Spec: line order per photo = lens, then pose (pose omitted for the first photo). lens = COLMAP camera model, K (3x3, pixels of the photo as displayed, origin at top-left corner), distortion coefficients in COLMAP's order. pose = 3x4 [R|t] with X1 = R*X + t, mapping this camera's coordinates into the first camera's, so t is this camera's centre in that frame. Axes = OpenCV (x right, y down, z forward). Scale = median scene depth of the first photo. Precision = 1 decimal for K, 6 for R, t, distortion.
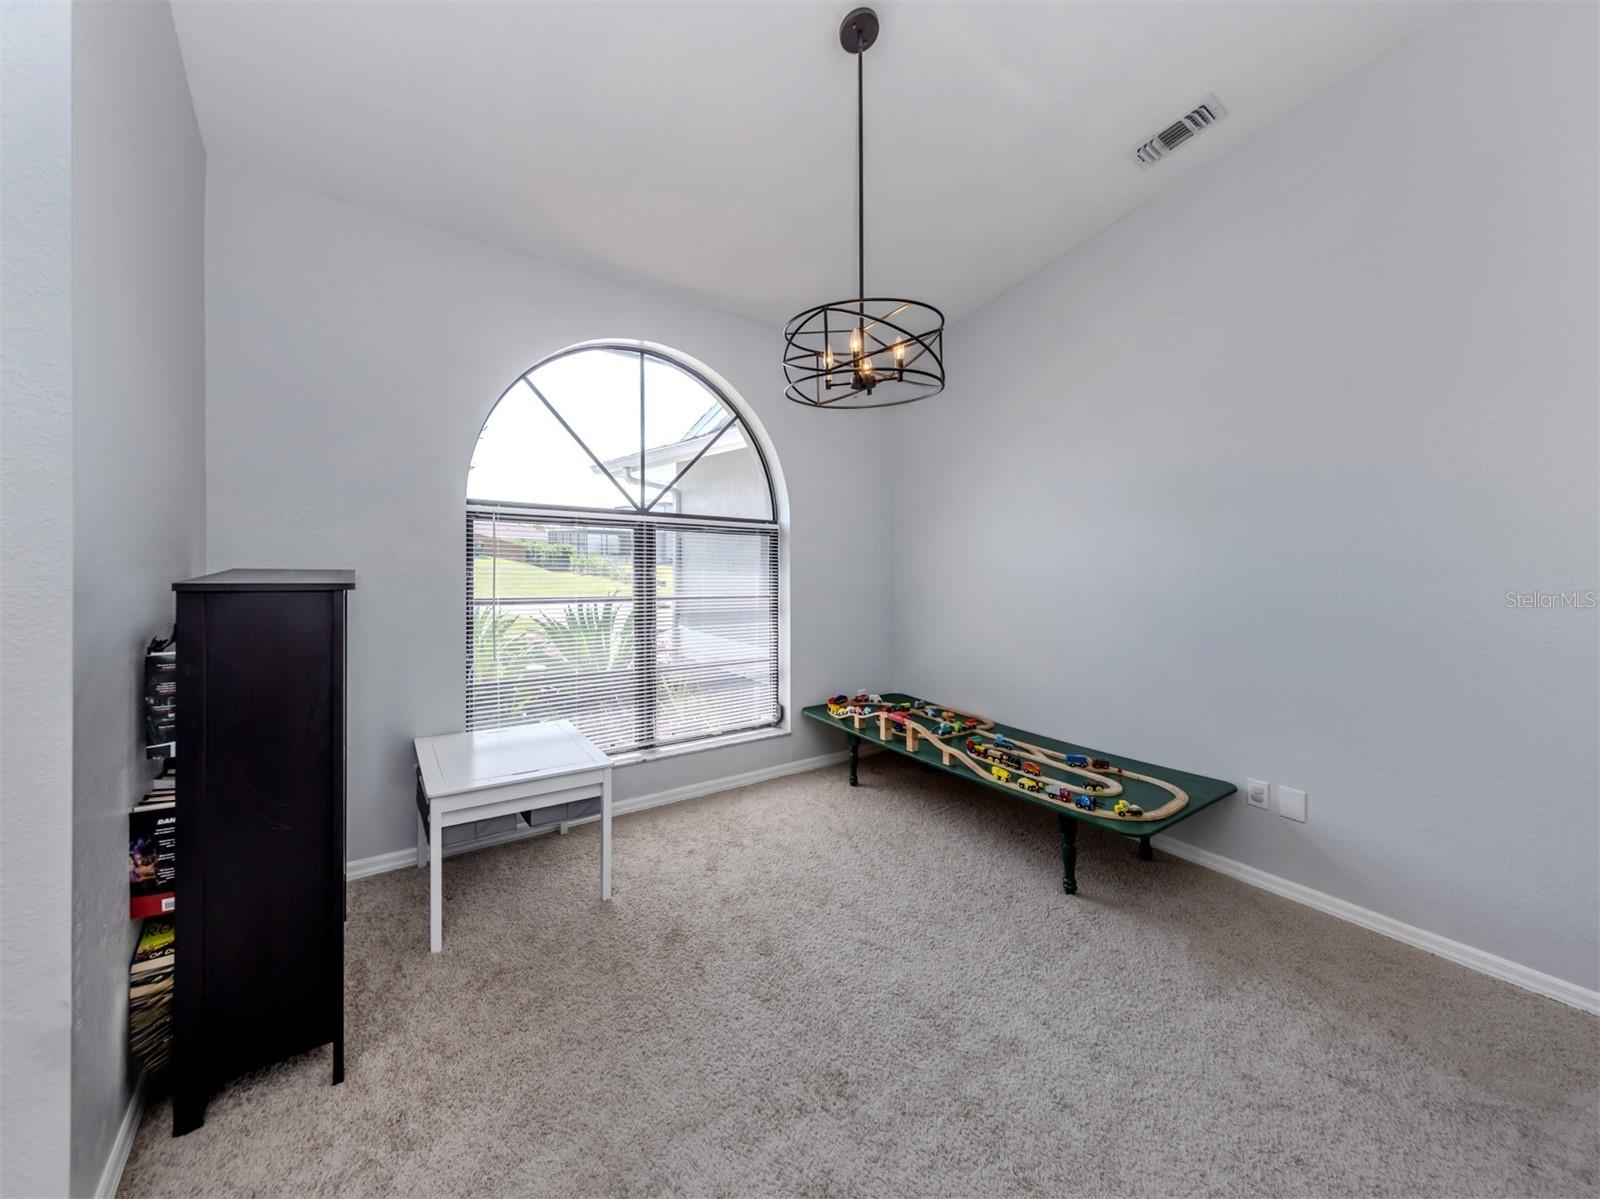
lens RADIAL K [[579.7, 0, 798.3], [0, 579.7, 562.2], [0, 0, 1]] dist [-0.000485, -0.000232]
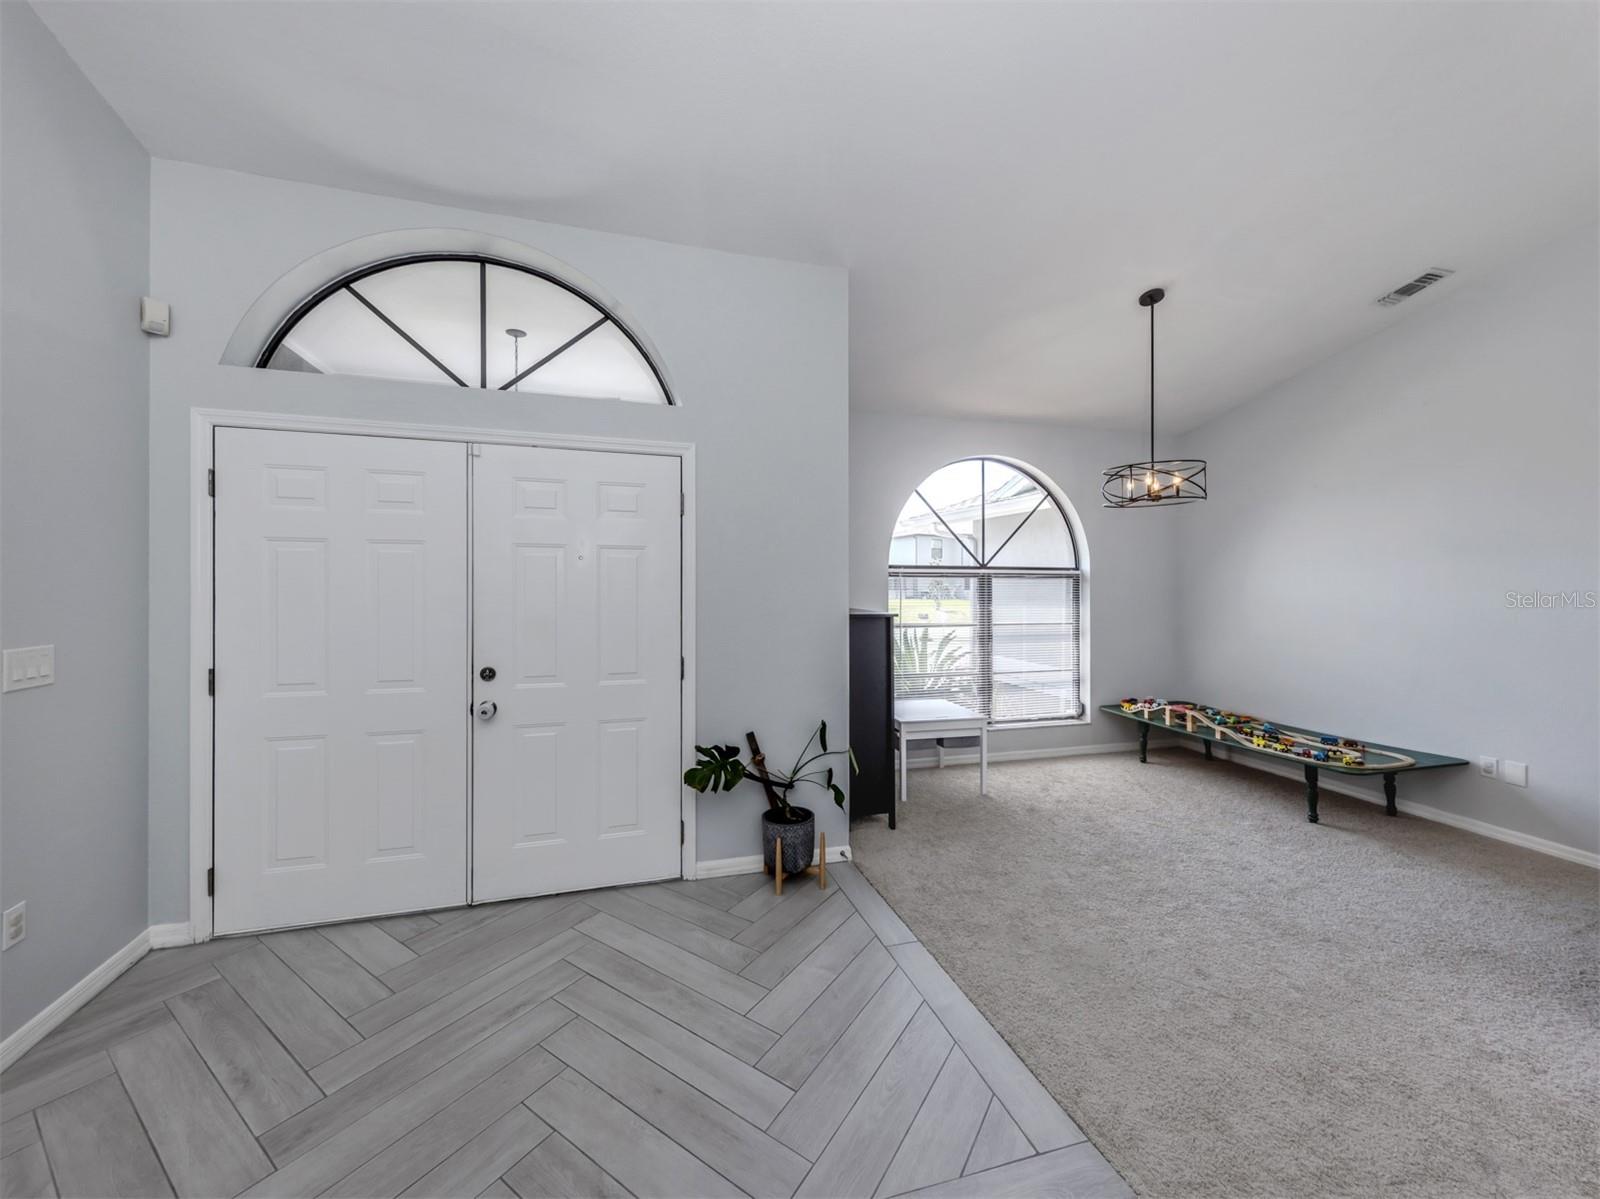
lens RADIAL K [[592.4, 0, 809.7], [0, 592.4, 615.8], [0, 0, 1]] dist [-0.000913, -0.000049]
pose [[0.917767, -0.004799, -0.397091, -0.077668], [0.019741, 0.999242, 0.033548, -0.021459], [0.396629, -0.038628, 0.917166, -0.636335]]
